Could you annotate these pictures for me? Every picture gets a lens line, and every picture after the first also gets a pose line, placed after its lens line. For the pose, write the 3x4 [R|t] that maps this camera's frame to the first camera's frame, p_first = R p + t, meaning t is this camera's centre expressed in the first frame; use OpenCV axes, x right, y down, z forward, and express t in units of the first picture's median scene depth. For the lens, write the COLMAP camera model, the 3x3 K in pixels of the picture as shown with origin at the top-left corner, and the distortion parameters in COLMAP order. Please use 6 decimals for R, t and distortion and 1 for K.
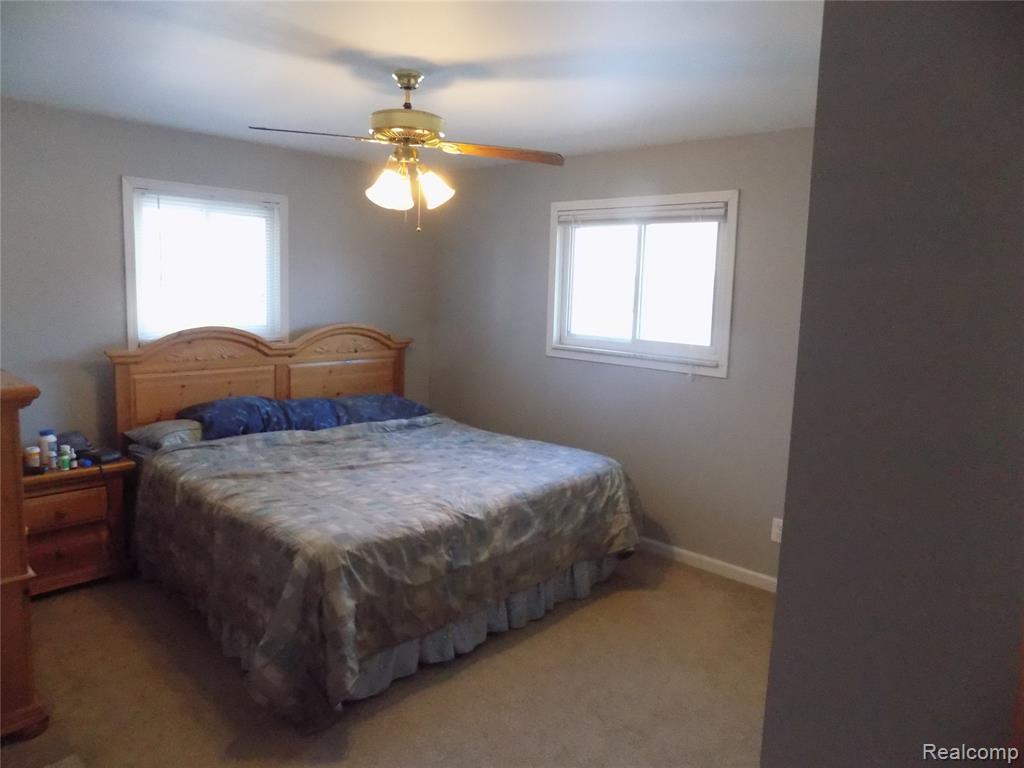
lens RADIAL K [[689.3, 0, 512.3], [0, 689.3, 384.1], [0, 0, 1]] dist [-0.058159, 0.052594]
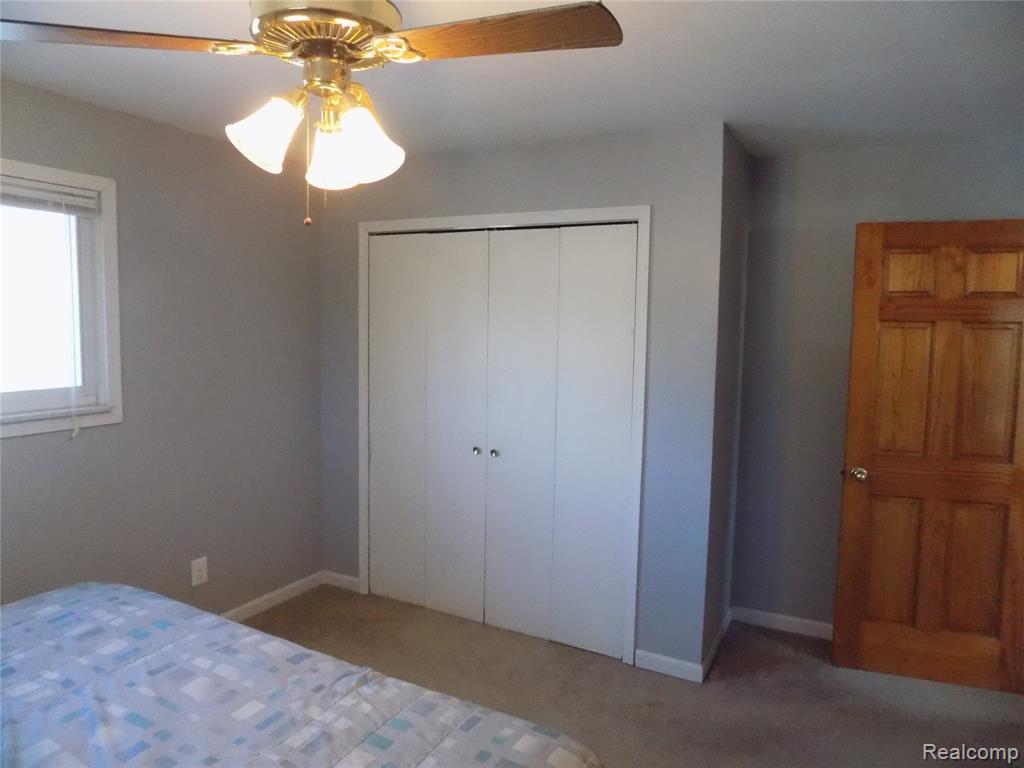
lens RADIAL K [[689.3, 0, 511.2], [0, 689.3, 380.1], [0, 0, 1]] dist [-0.058159, 0.052594]
pose [[-0.269055, -0.129020, 0.954444, -0.581589], [0.109291, 0.980496, 0.163351, -0.144966], [-0.956904, 0.148263, -0.249707, 0.834223]]
